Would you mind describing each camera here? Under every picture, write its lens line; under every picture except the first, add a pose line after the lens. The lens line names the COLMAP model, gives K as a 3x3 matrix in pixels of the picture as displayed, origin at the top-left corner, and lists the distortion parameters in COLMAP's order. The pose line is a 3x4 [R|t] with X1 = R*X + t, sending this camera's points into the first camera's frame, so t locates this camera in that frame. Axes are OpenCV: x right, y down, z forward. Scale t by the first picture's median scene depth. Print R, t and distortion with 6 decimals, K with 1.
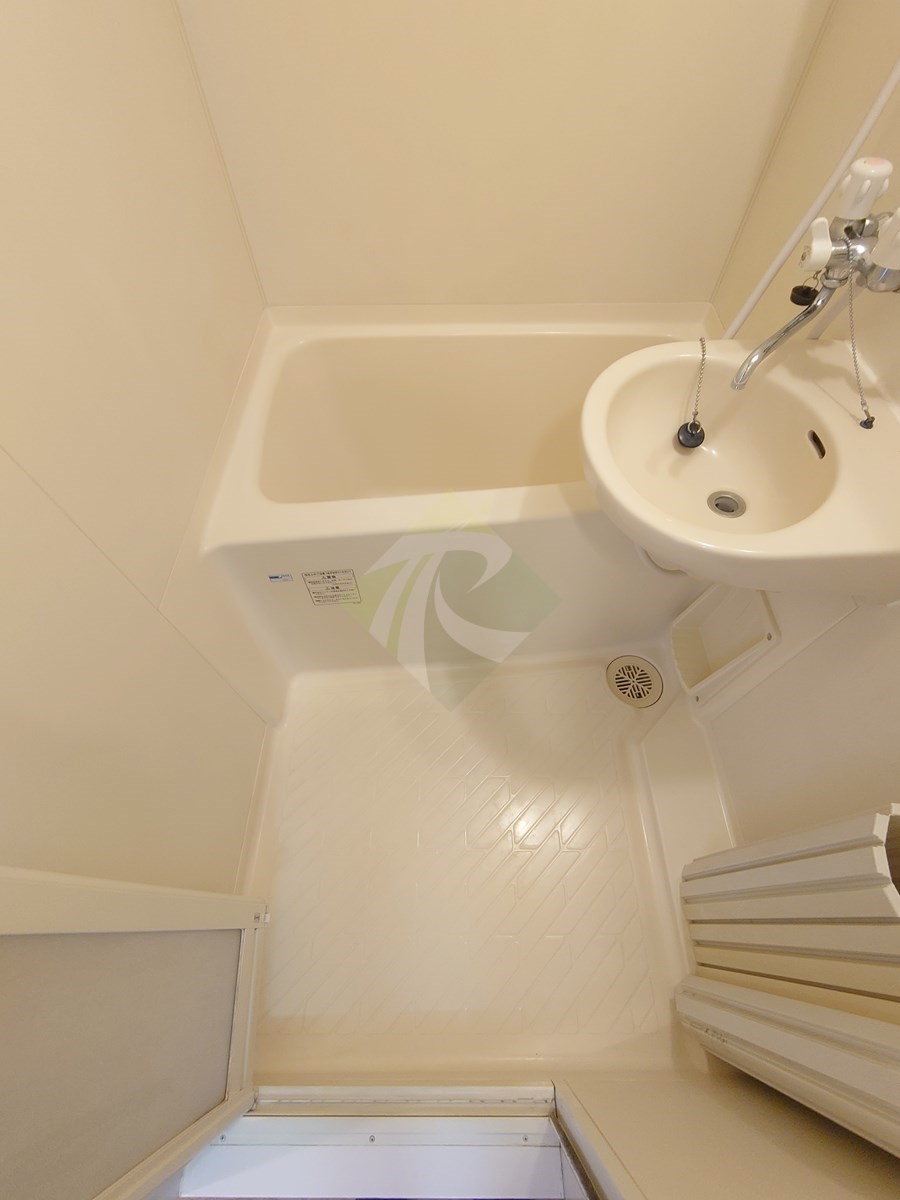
lens RADIAL K [[517.7, 0, 448.4], [0, 517.7, 600.8], [0, 0, 1]] dist [-0.005389, -0.001813]
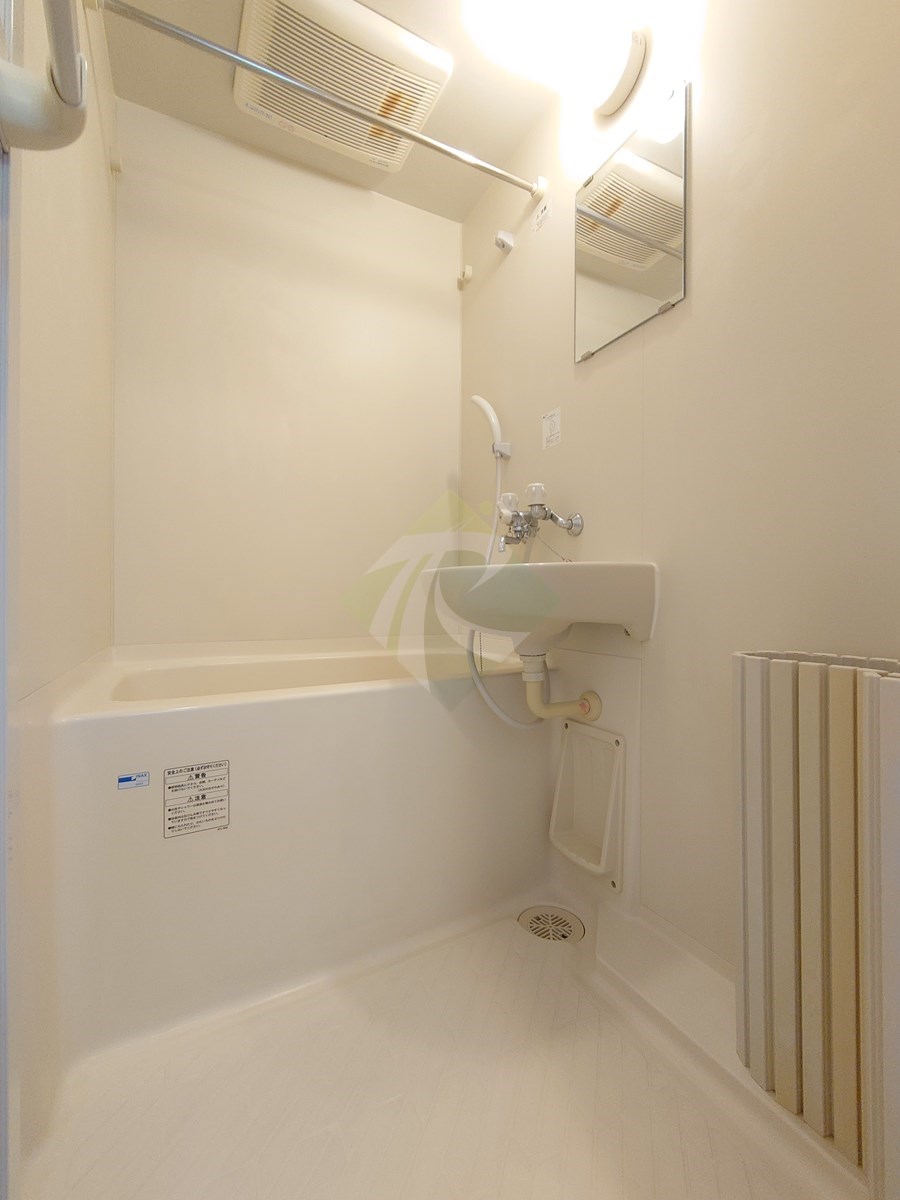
lens RADIAL K [[517.7, 0, 452.7], [0, 517.7, 600.9], [0, 0, 1]] dist [-0.005389, -0.001813]
pose [[0.887759, 0.017810, 0.459964, -0.249715], [0.383181, 0.525100, -0.759896, 0.605144], [-0.255060, 0.850854, 0.459338, 0.246179]]
